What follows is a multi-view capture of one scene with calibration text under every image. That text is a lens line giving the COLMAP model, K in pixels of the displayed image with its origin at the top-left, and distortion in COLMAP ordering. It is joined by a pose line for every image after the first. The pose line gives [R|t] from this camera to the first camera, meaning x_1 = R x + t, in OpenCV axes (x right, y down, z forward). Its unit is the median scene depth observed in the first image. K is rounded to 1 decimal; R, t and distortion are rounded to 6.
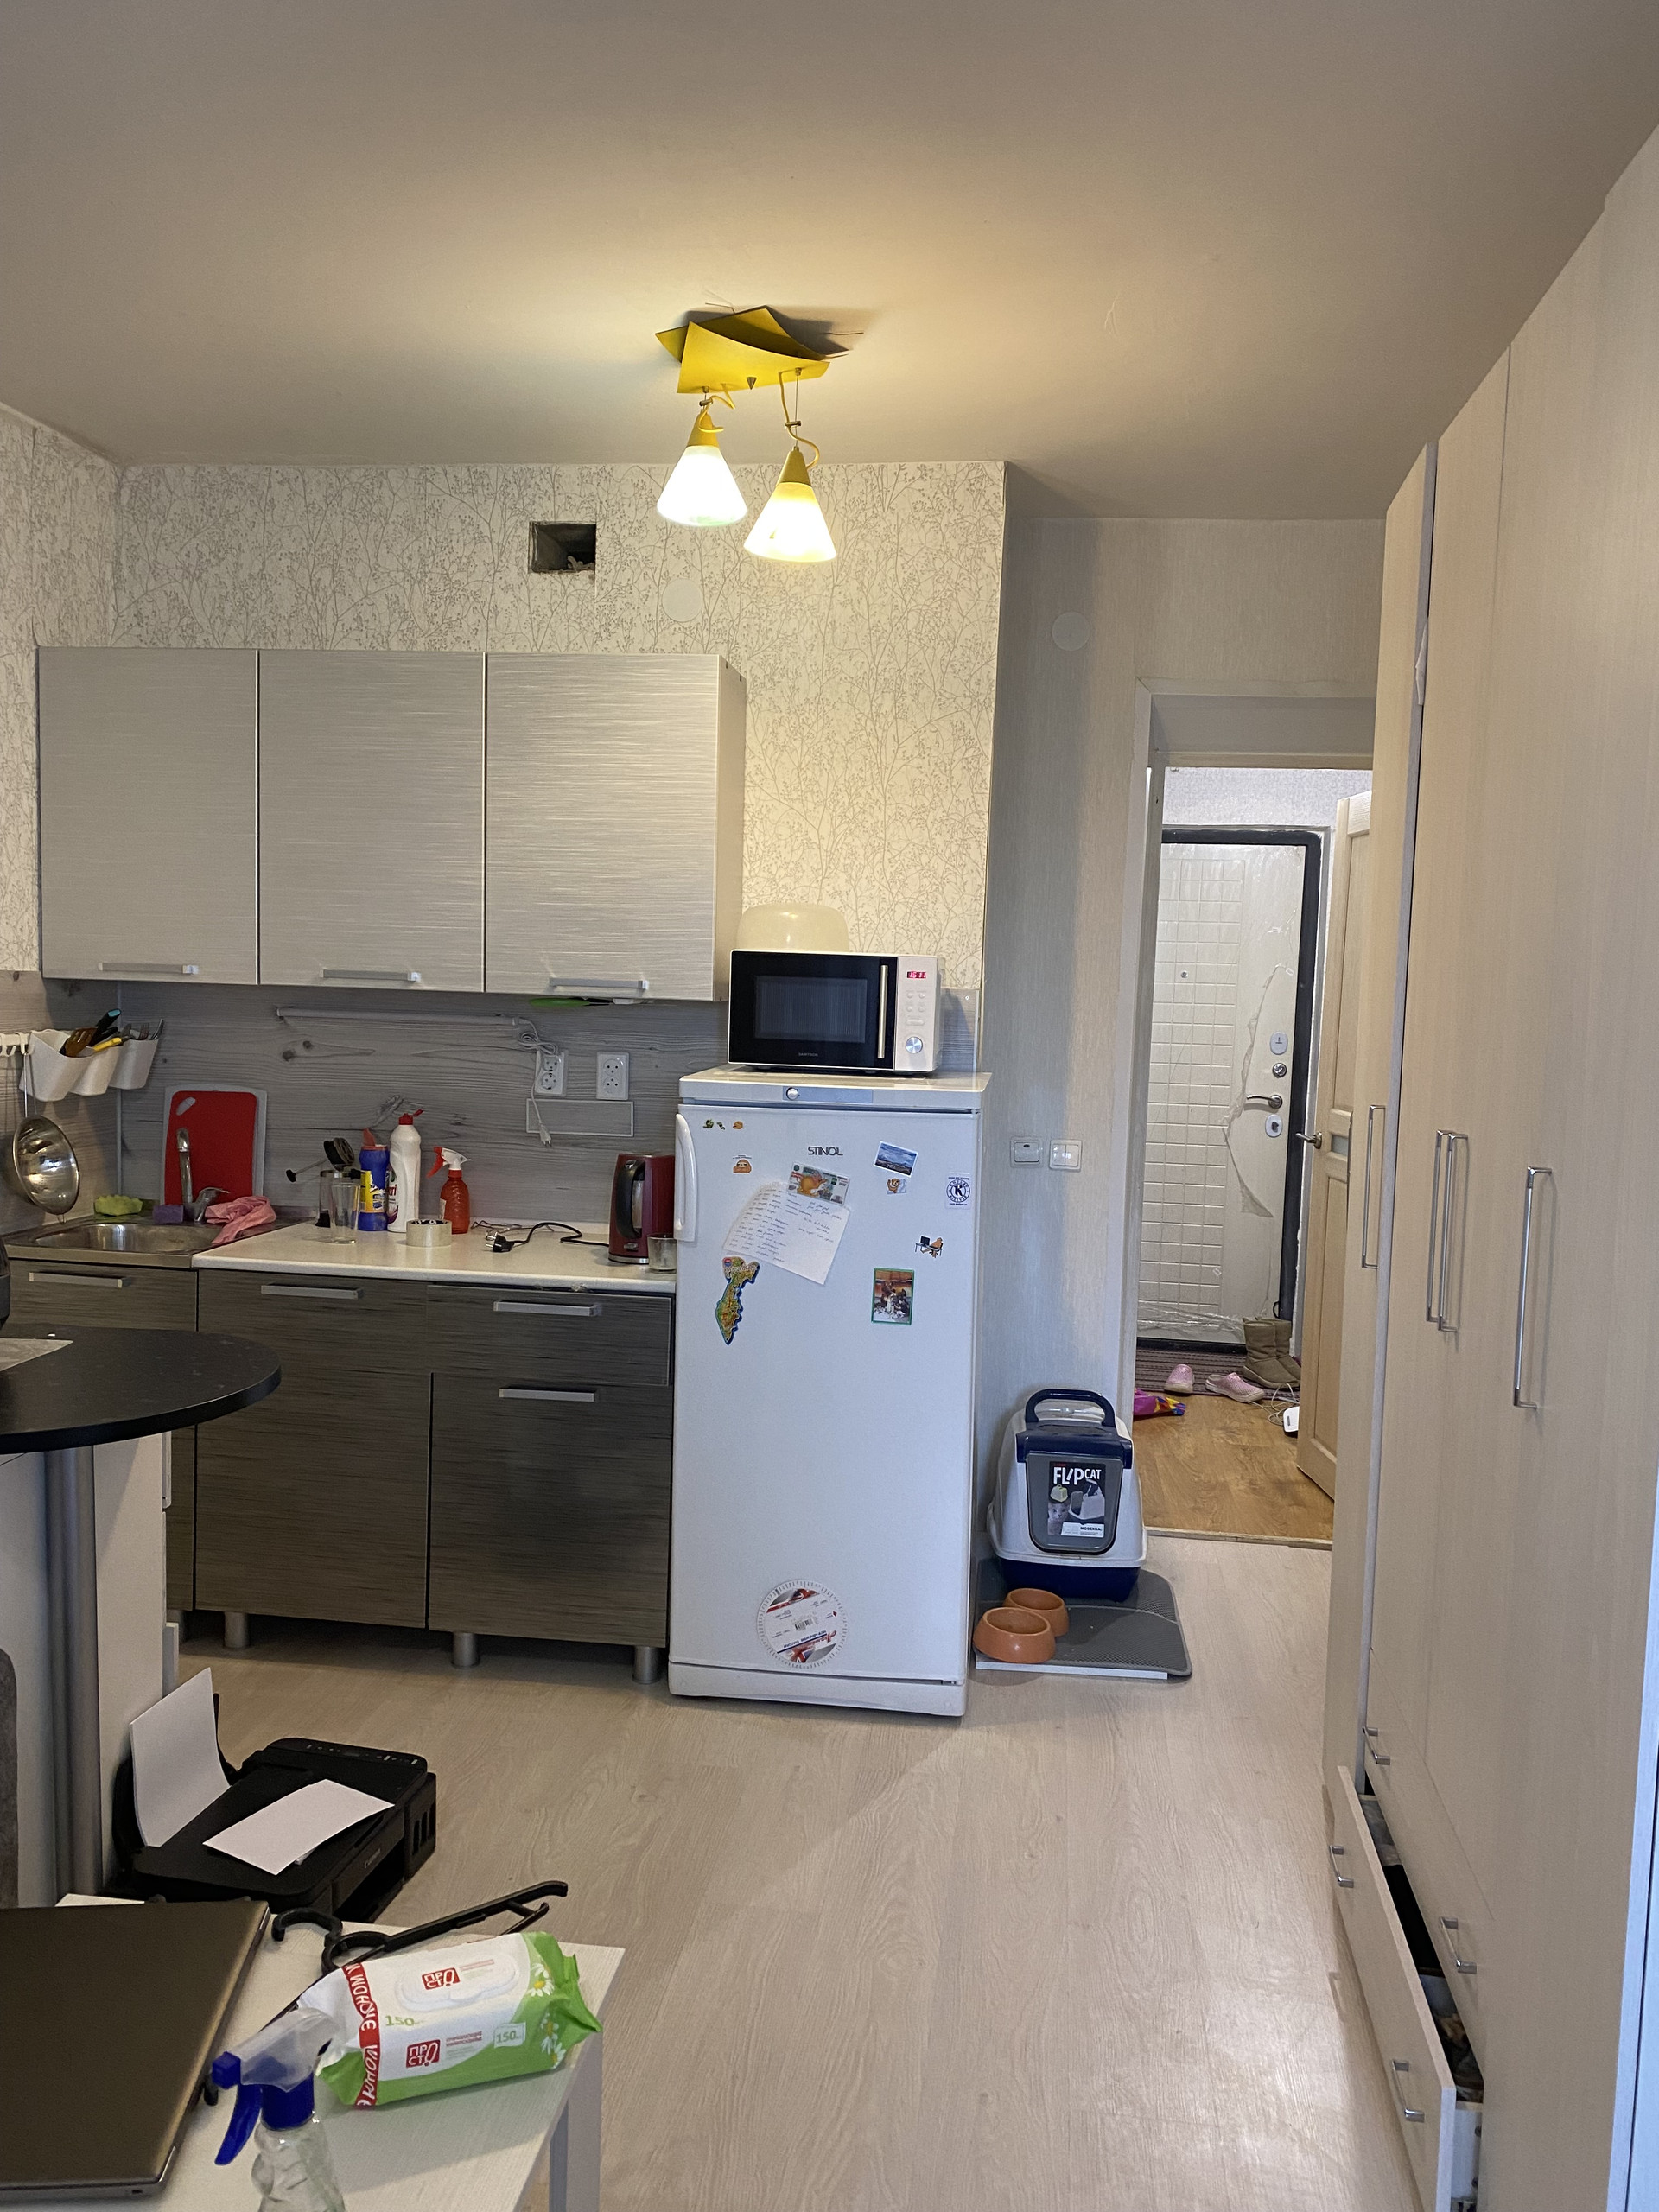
lens RADIAL K [[1691.9, 0, 764.4], [0, 1691.9, 1110.0], [0, 0, 1]] dist [0.041475, -0.022765]
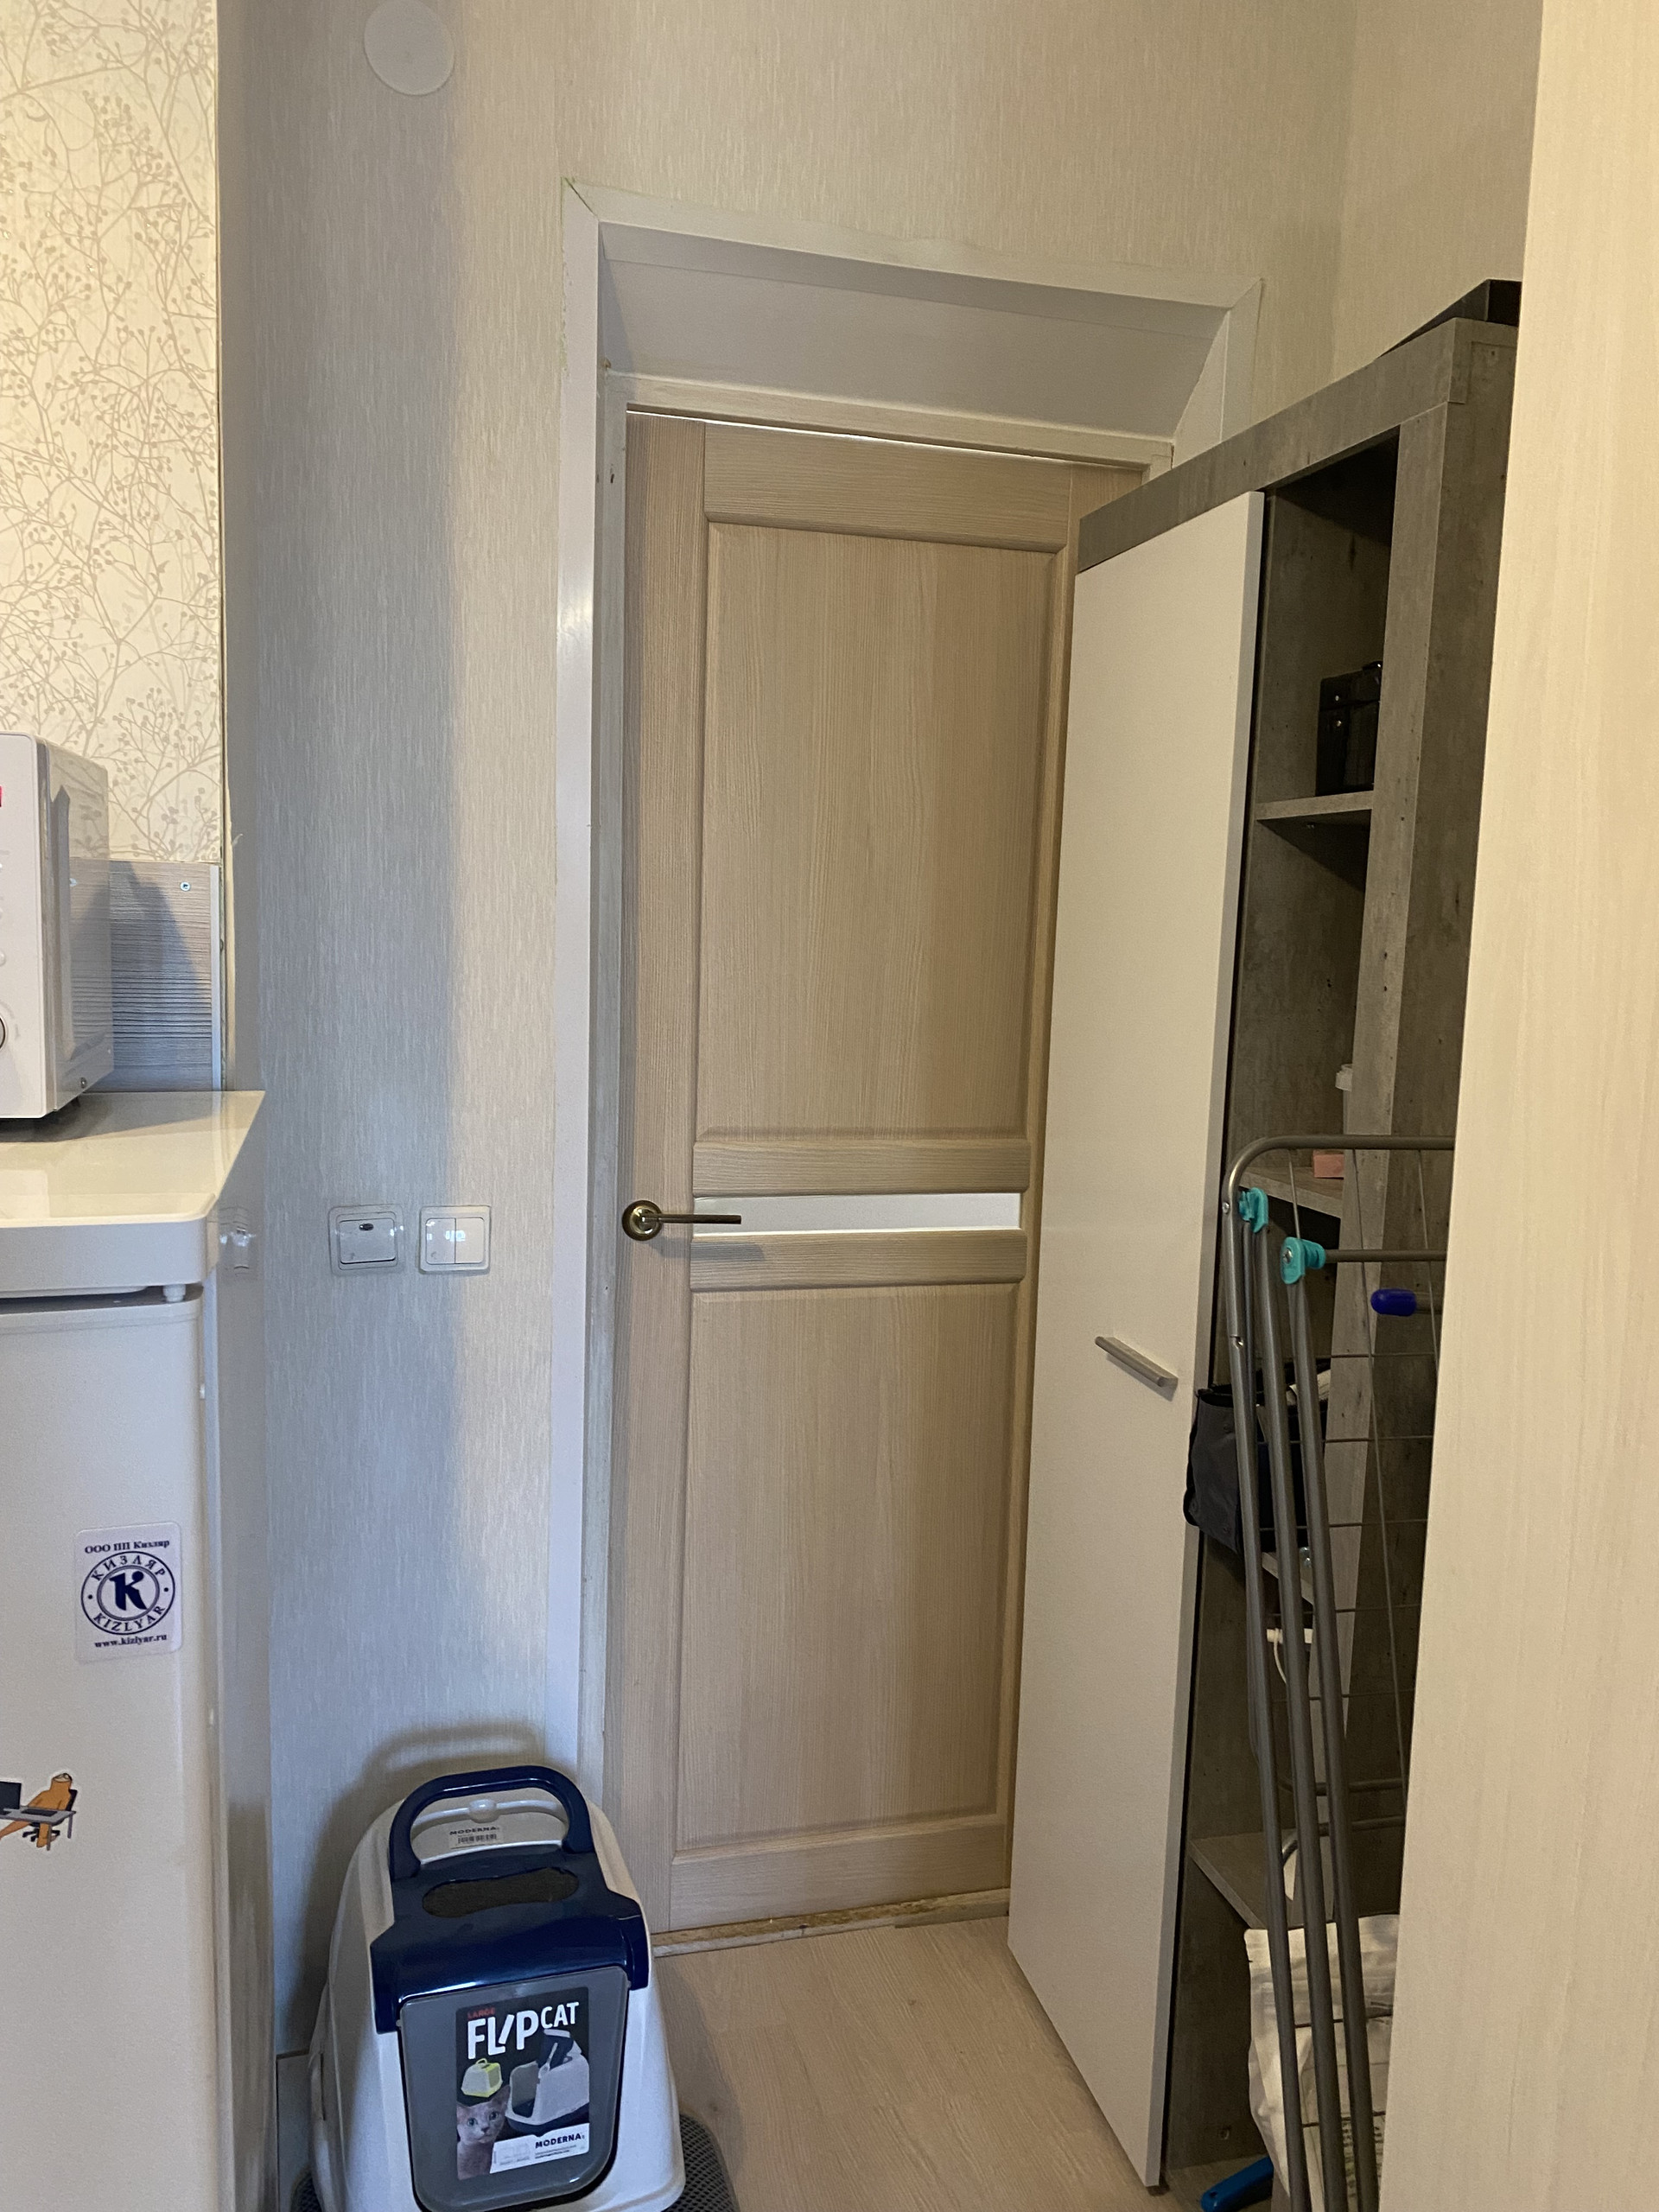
lens RADIAL K [[1691.9, 0, 817.9], [0, 1691.9, 1098.2], [0, 0, 1]] dist [0.041475, -0.022765]
pose [[0.911124, -0.050409, 0.409039, 0.089467], [0.035221, 0.998385, 0.044585, -0.031294], [-0.410625, -0.026216, 0.911427, 0.592849]]
